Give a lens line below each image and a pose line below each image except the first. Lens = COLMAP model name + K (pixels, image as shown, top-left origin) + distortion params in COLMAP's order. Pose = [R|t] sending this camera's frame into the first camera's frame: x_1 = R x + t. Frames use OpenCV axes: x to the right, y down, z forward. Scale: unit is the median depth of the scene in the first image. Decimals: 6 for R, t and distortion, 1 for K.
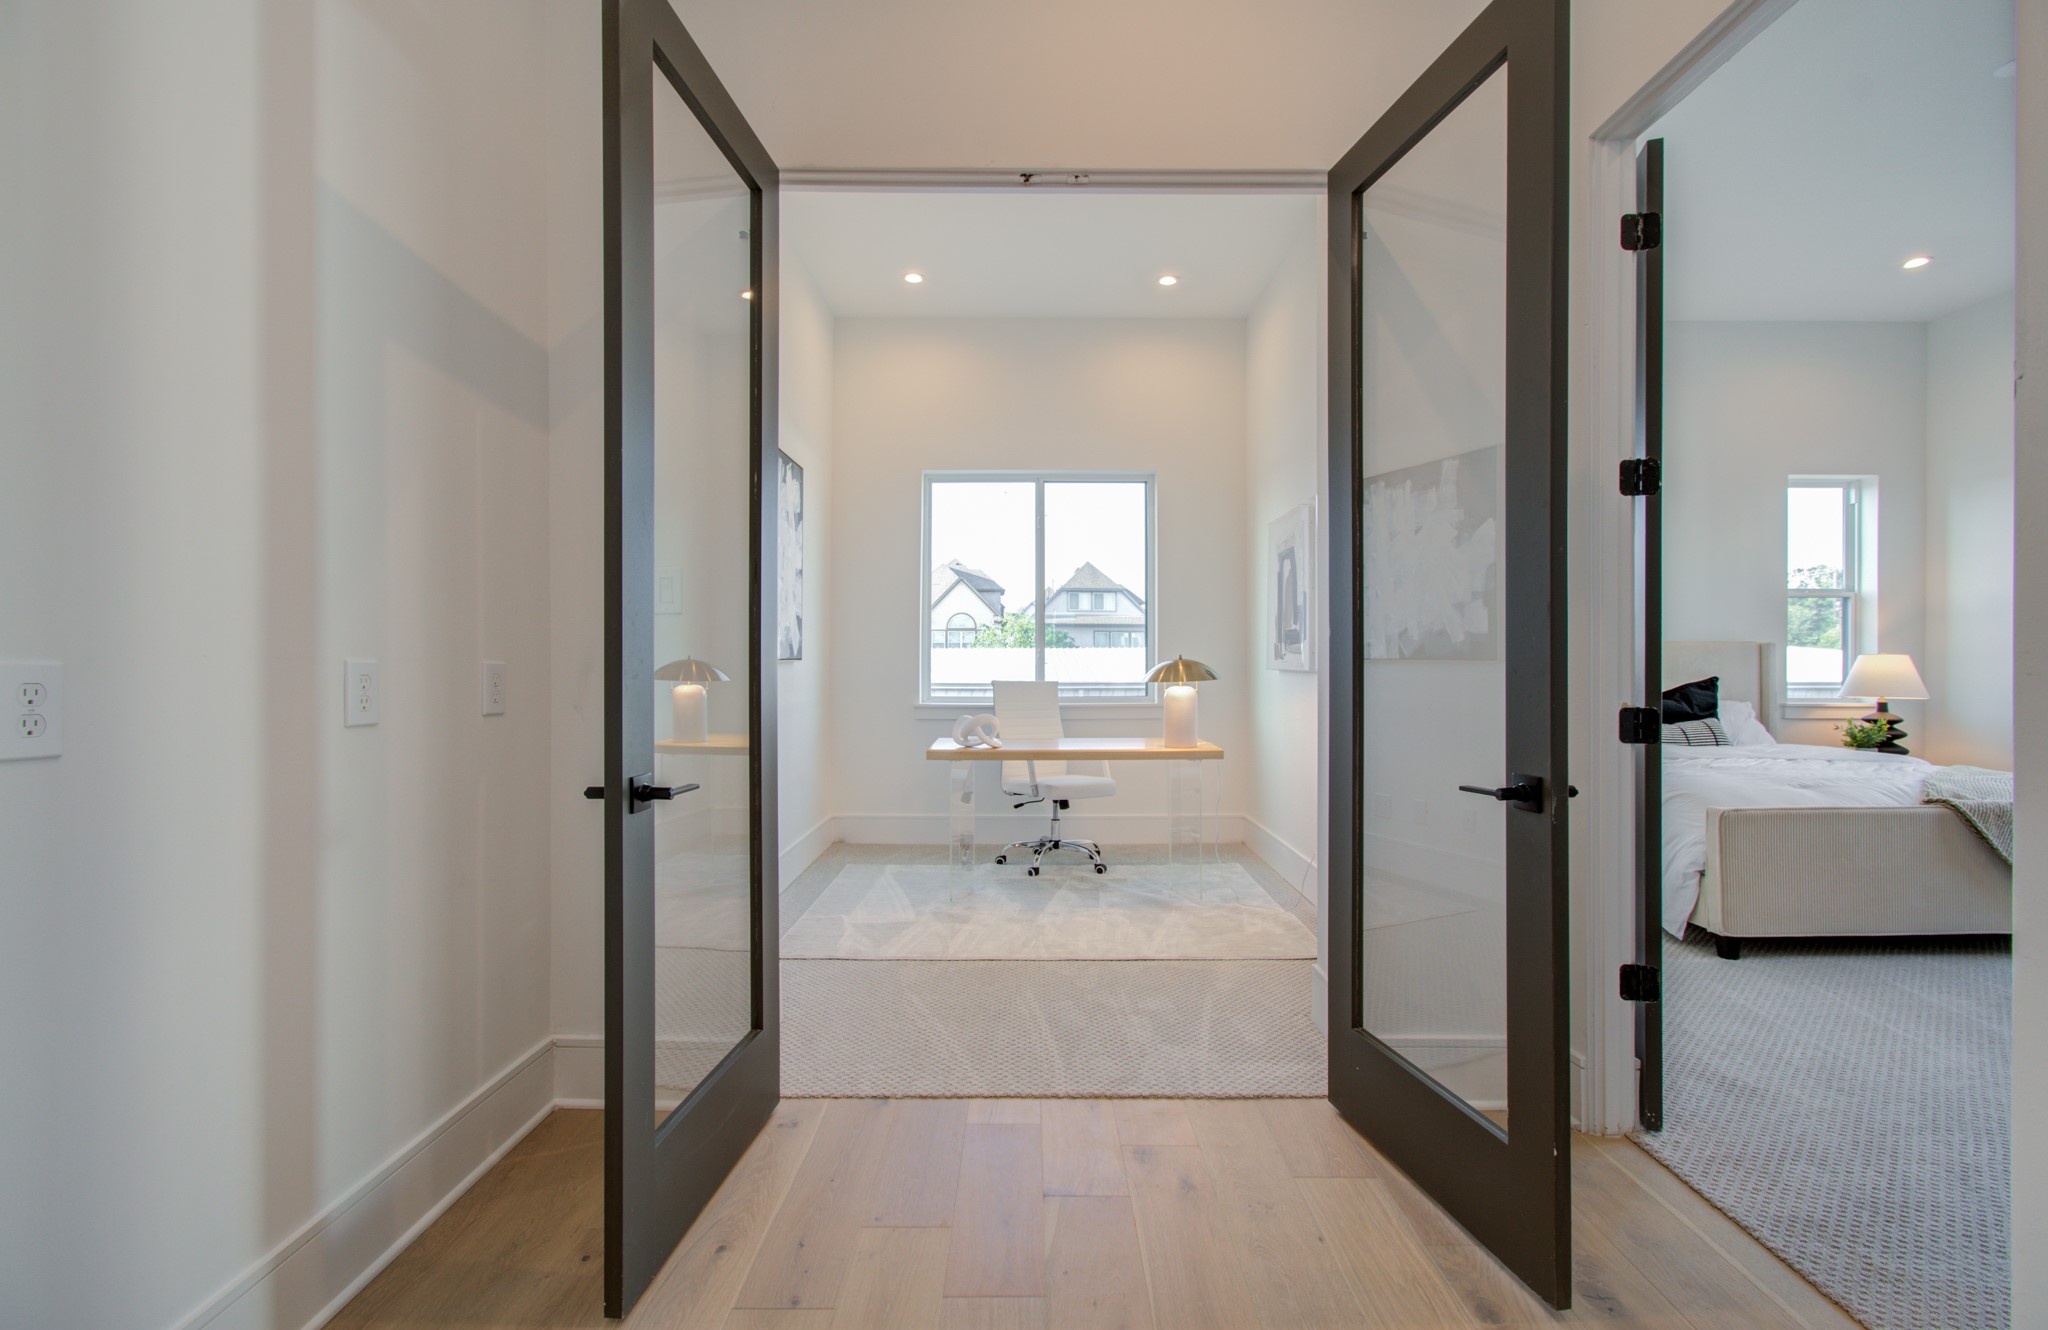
lens RADIAL K [[880.4, 0, 1032.7], [0, 880.4, 665.7], [0, 0, 1]] dist [0.002962, 0.000544]
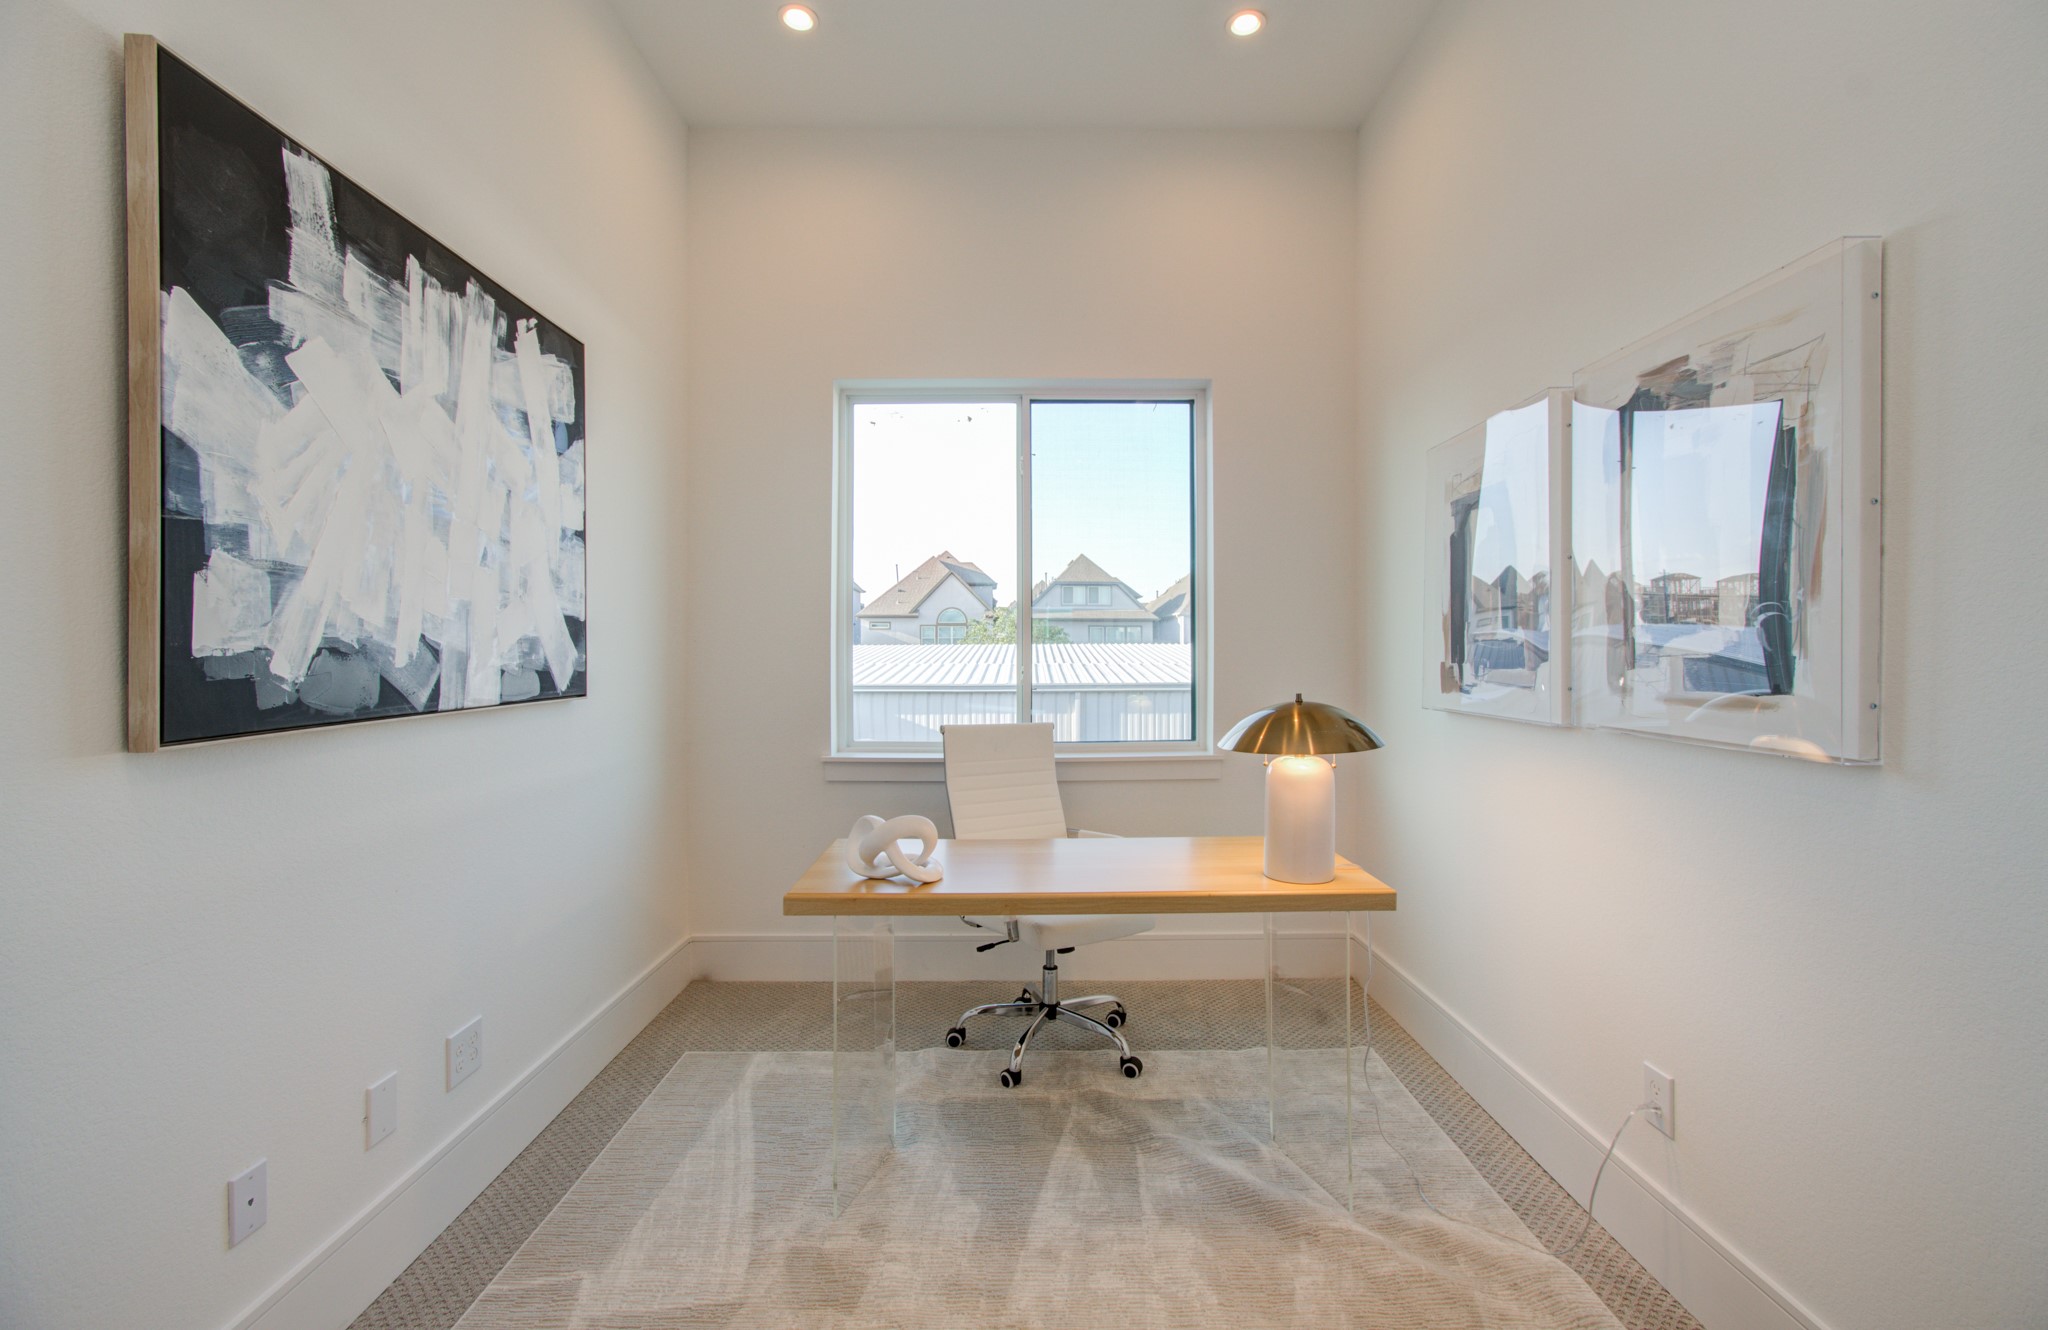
lens RADIAL K [[880.4, 0, 1032.7], [0, 880.4, 665.7], [0, 0, 1]] dist [0.002962, 0.000544]
pose [[0.999967, -0.002511, 0.007687, 0.009293], [0.002461, 0.999976, 0.006513, -0.023843], [-0.007703, -0.006494, 0.999949, 0.381599]]
